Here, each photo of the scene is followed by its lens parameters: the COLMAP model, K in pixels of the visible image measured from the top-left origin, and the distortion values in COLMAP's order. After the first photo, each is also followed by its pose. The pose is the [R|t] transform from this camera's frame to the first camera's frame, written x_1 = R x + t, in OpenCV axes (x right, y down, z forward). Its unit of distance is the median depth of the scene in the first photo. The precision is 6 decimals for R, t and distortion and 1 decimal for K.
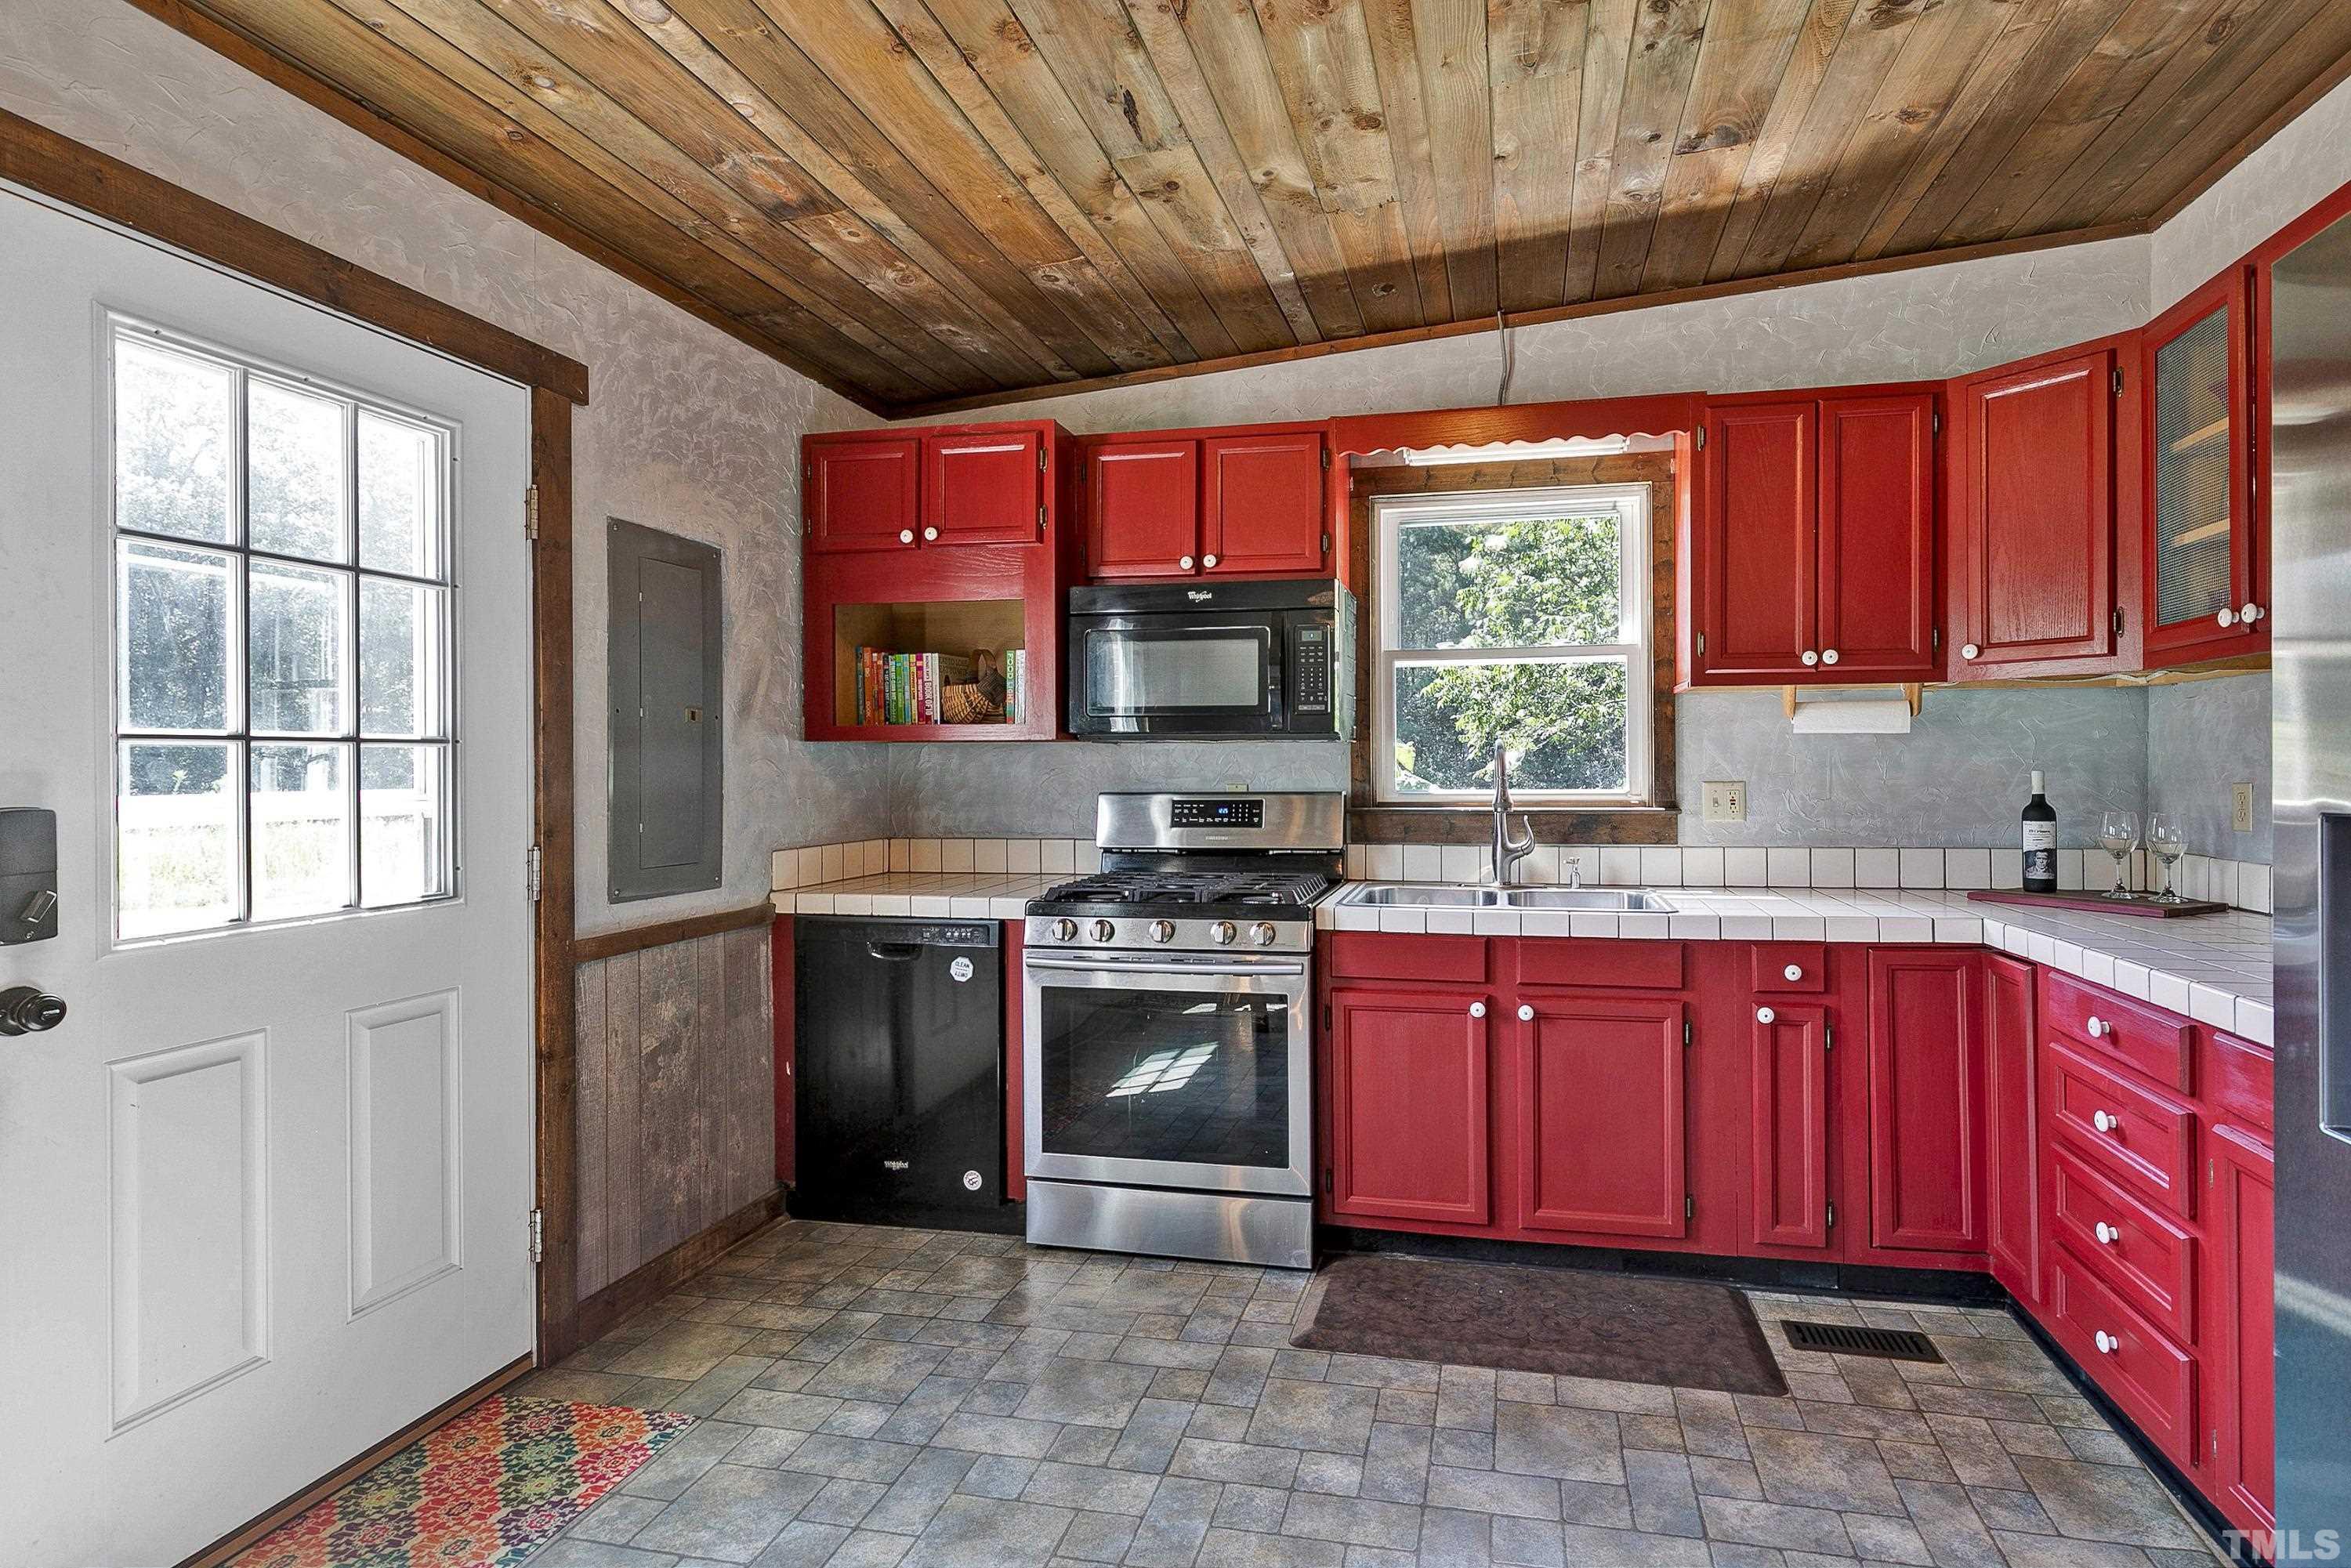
lens RADIAL K [[1148.6, 0, 1326.2], [0, 1148.6, 758.8], [0, 0, 1]] dist [0.001821, -0.000577]
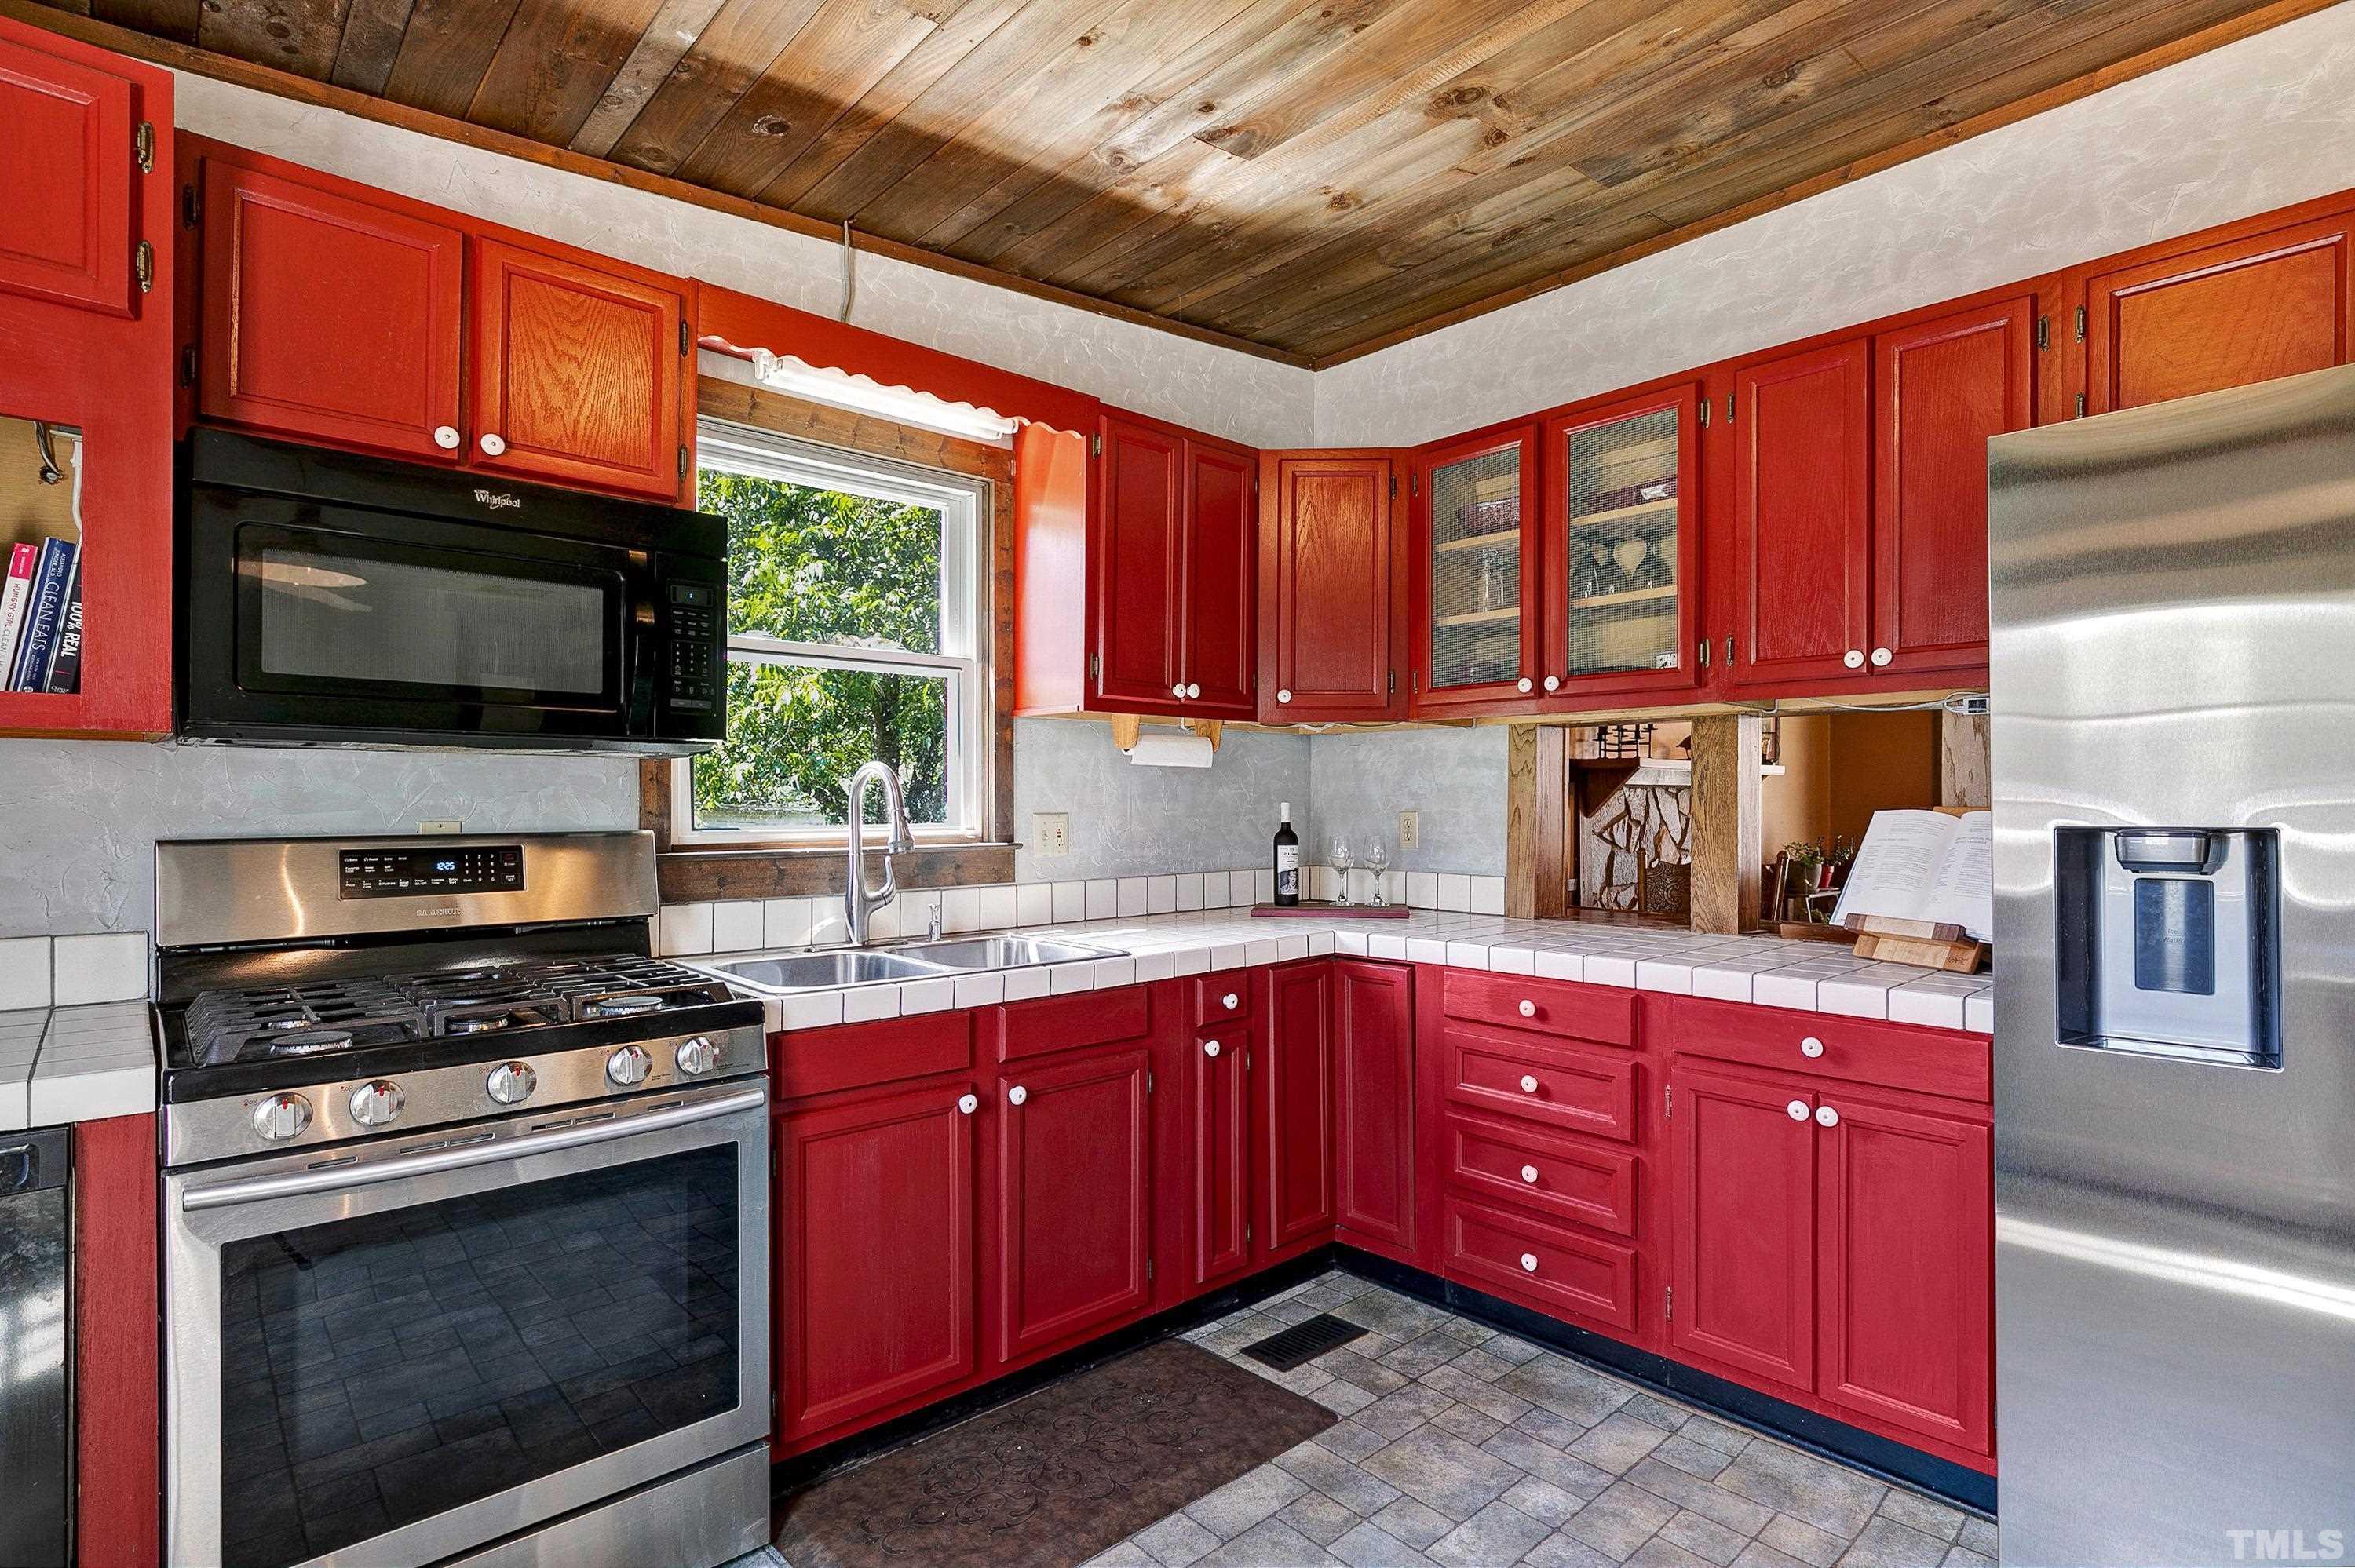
lens RADIAL K [[1134.7, 0, 1169.7], [0, 1134.7, 796.6], [0, 0, 1]] dist [0.001289, -0.000031]
pose [[0.618857, 0.007508, 0.785467, -0.383893], [-0.007251, 0.999966, -0.003845, 0.010525], [-0.785470, -0.003316, 0.618891, 0.401979]]
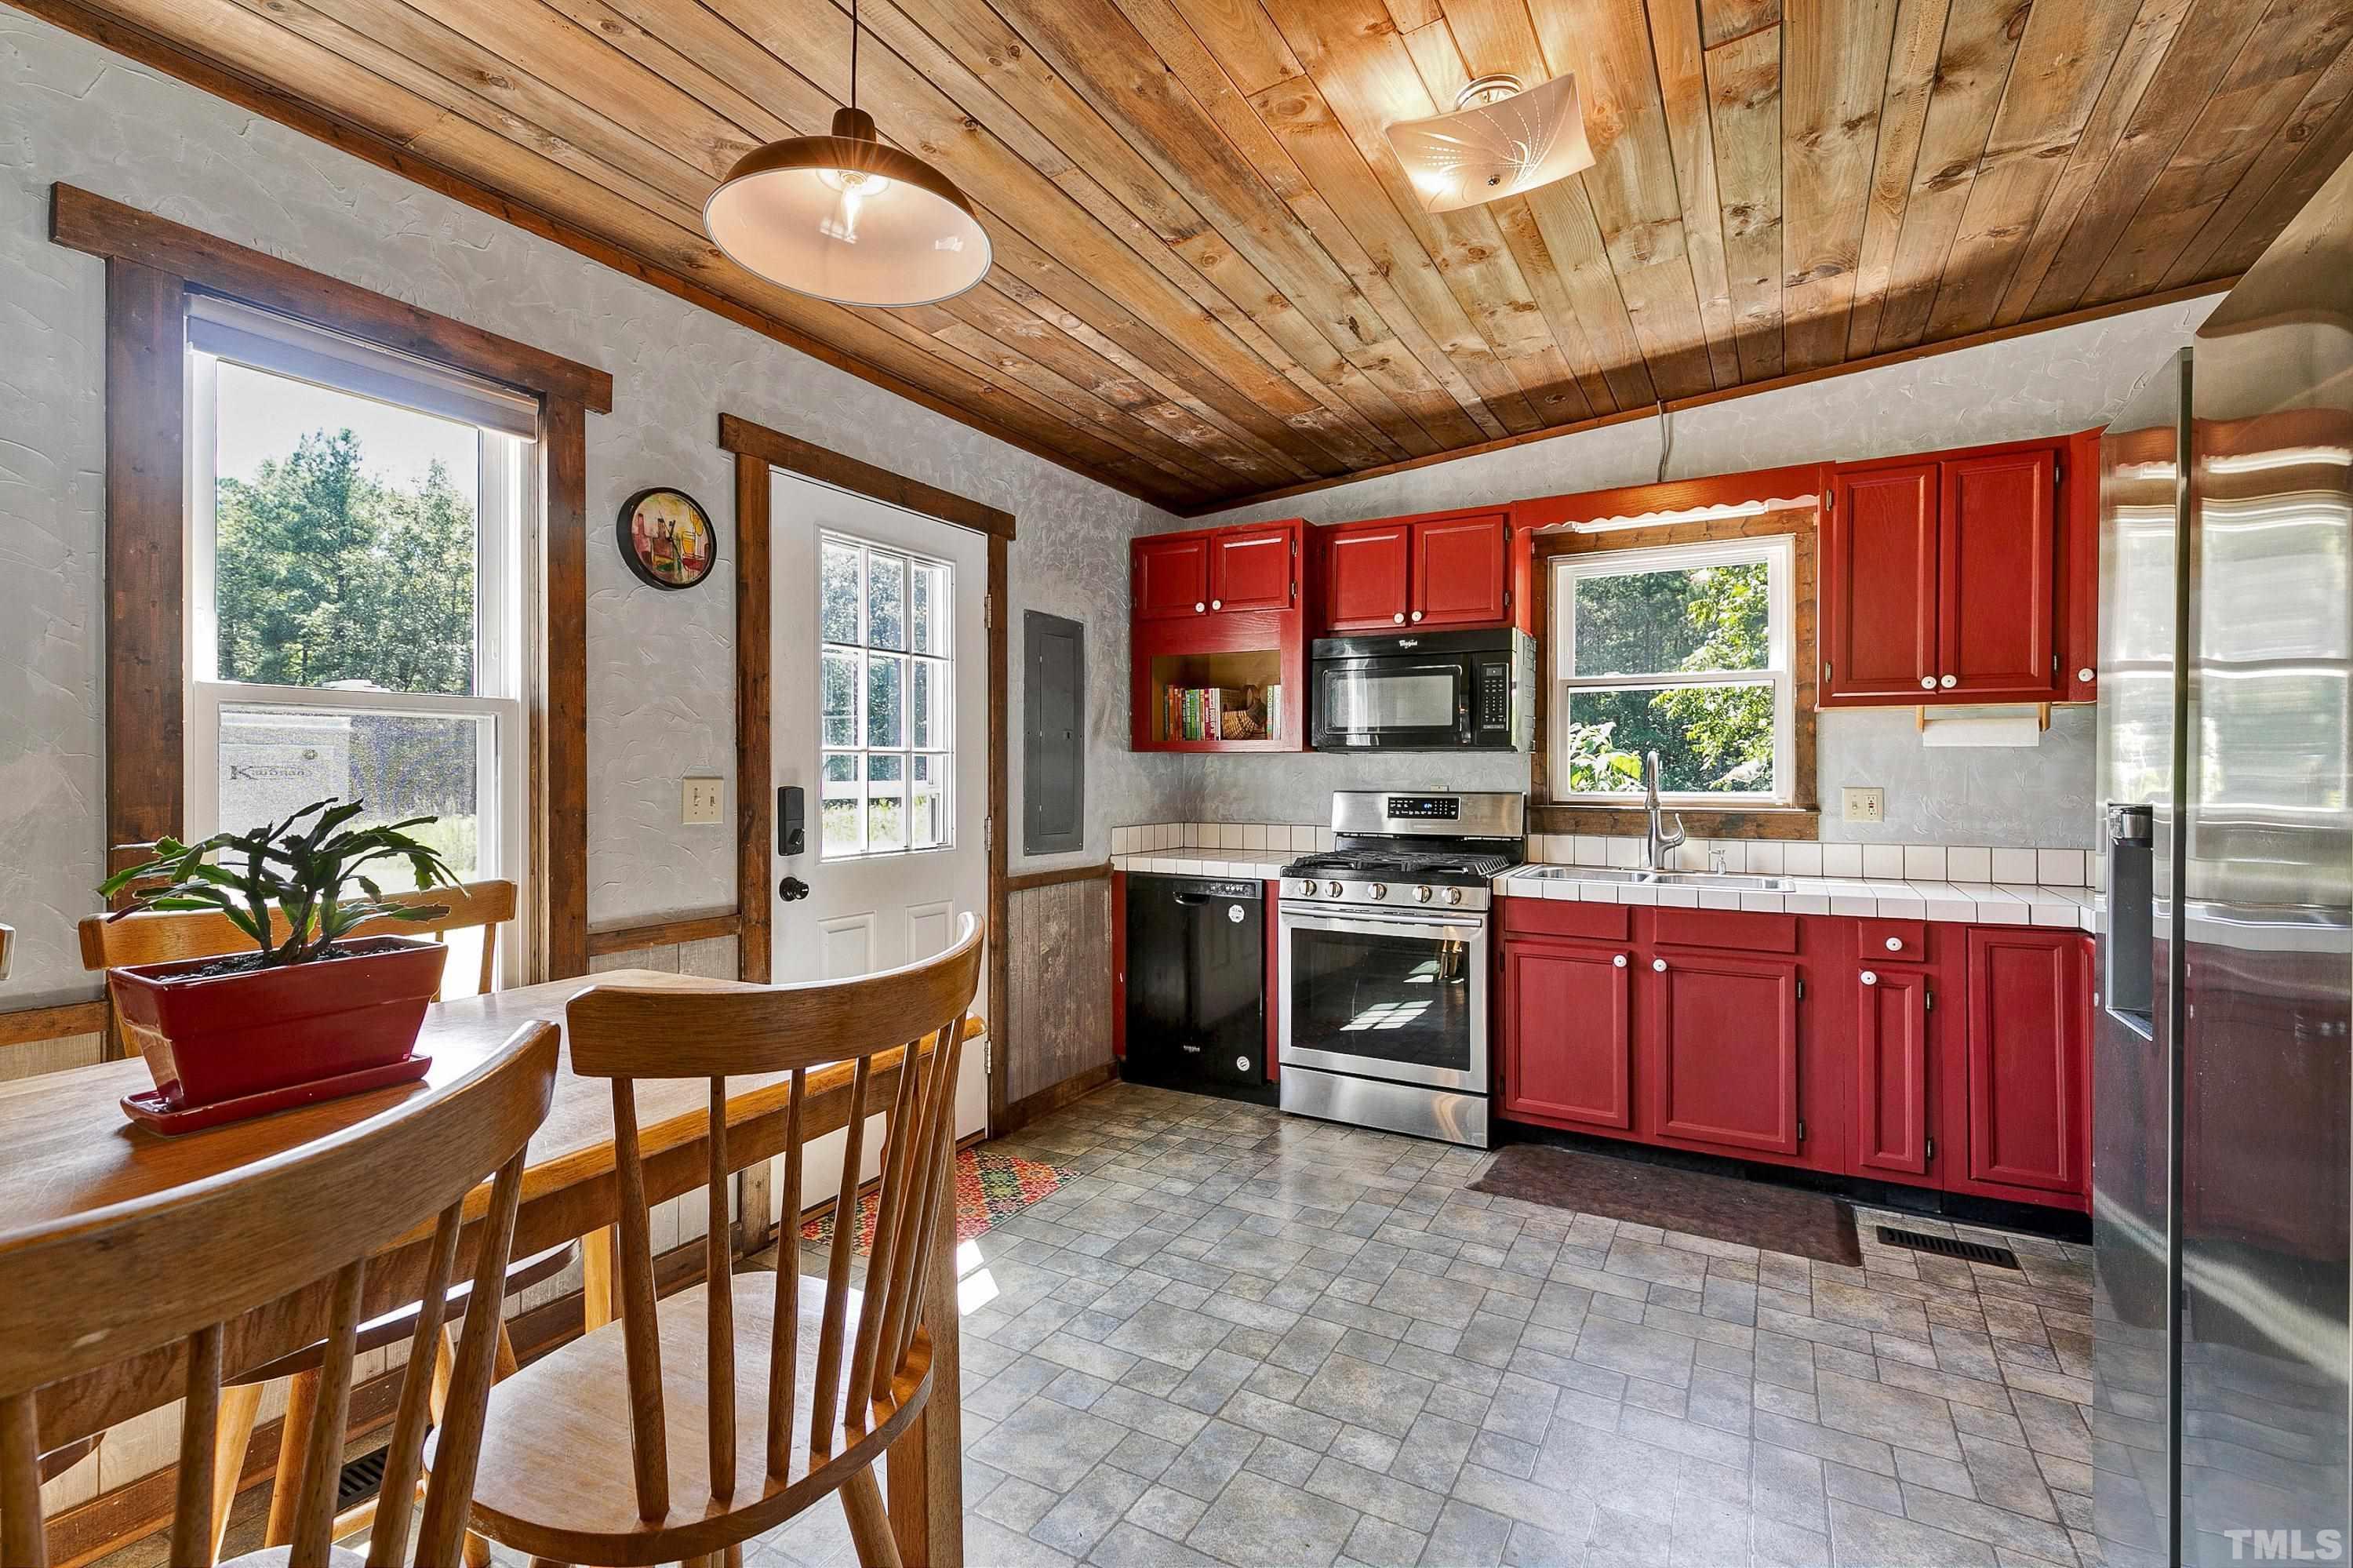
lens RADIAL K [[1096.9, 0, 1214.8], [0, 1096.9, 769.7], [0, 0, 1]] dist [0.007589, 0.000047]
pose [[0.951727, 0.006212, -0.306881, 0.073737], [-0.005458, 0.999980, 0.003313, 0.001846], [0.306896, -0.001478, 0.951742, -0.305740]]
